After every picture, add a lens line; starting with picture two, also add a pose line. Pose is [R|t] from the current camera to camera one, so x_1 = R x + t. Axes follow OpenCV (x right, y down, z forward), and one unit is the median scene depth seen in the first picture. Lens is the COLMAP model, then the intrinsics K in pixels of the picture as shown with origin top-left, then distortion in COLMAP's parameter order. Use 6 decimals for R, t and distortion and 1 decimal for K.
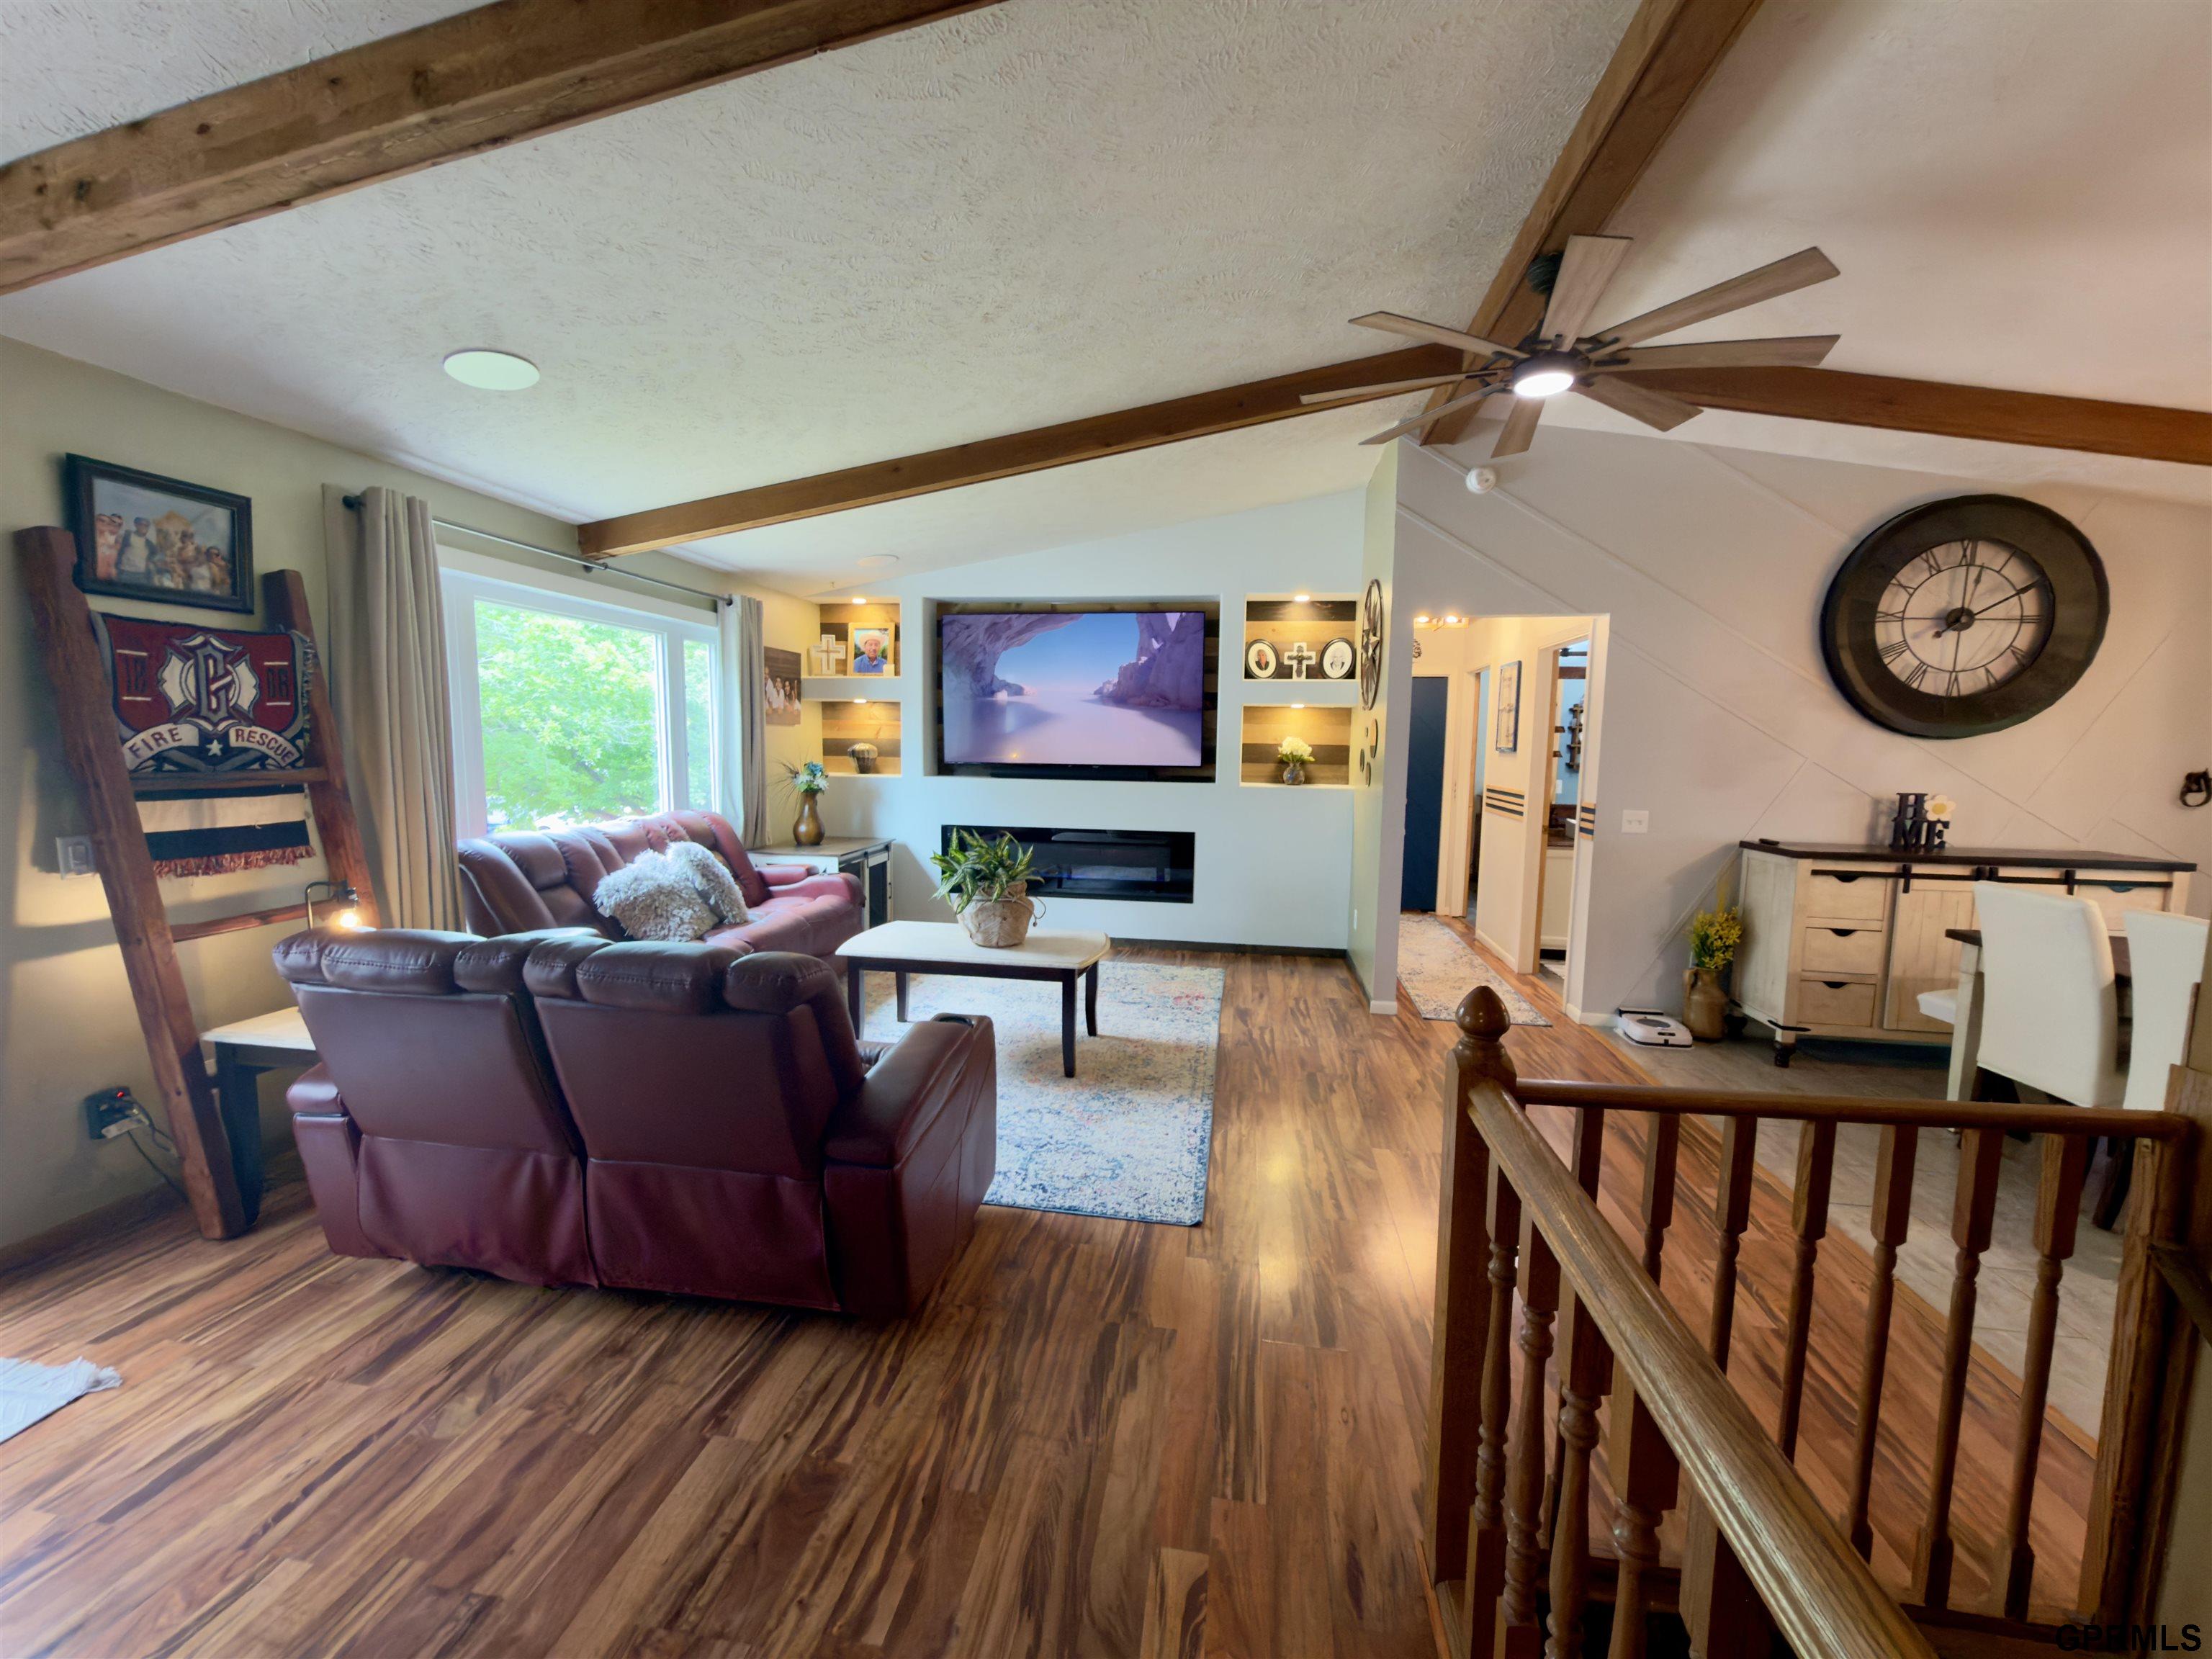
lens RADIAL K [[883.6, 0, 1103.4], [0, 883.6, 829.7], [0, 0, 1]] dist [0.000910, -0.000513]
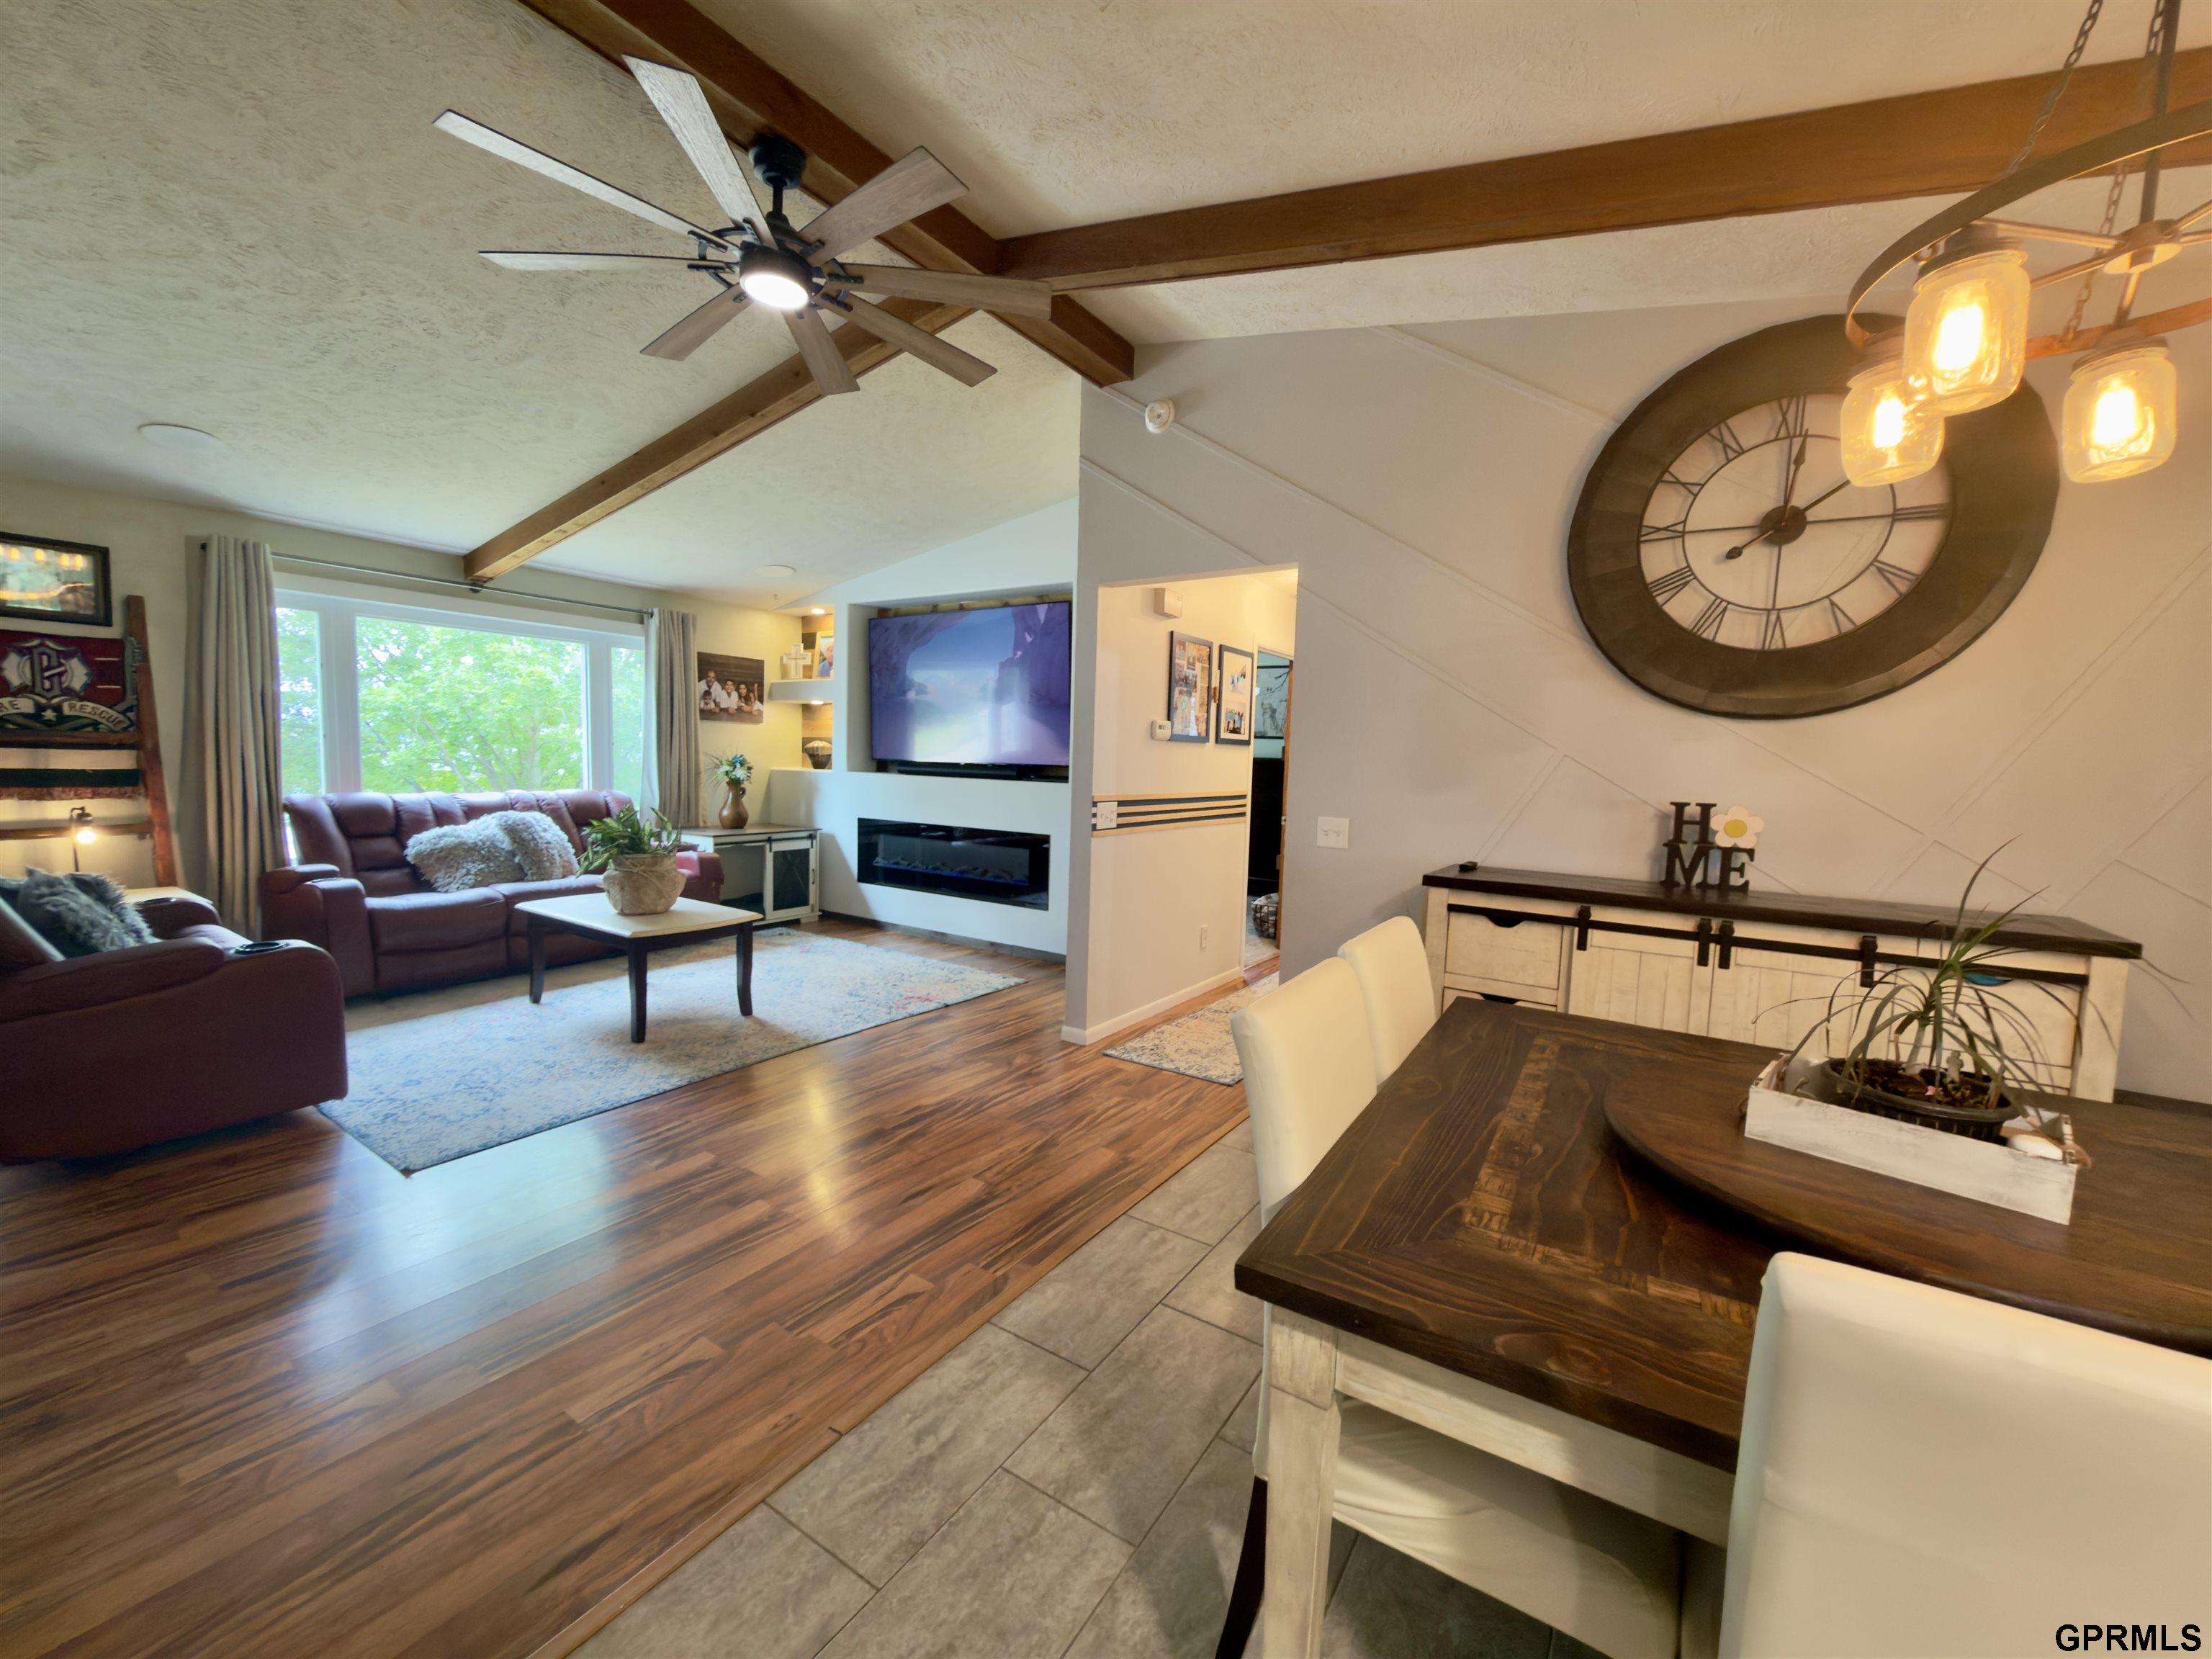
lens RADIAL K [[883.6, 0, 1103.6], [0, 883.6, 830.2], [0, 0, 1]] dist [0.000910, -0.000513]
pose [[0.910181, 0.046868, -0.411551, 0.772329], [-0.058320, 0.998181, -0.015306, 0.012760], [0.410085, 0.037933, 0.911258, 0.237574]]
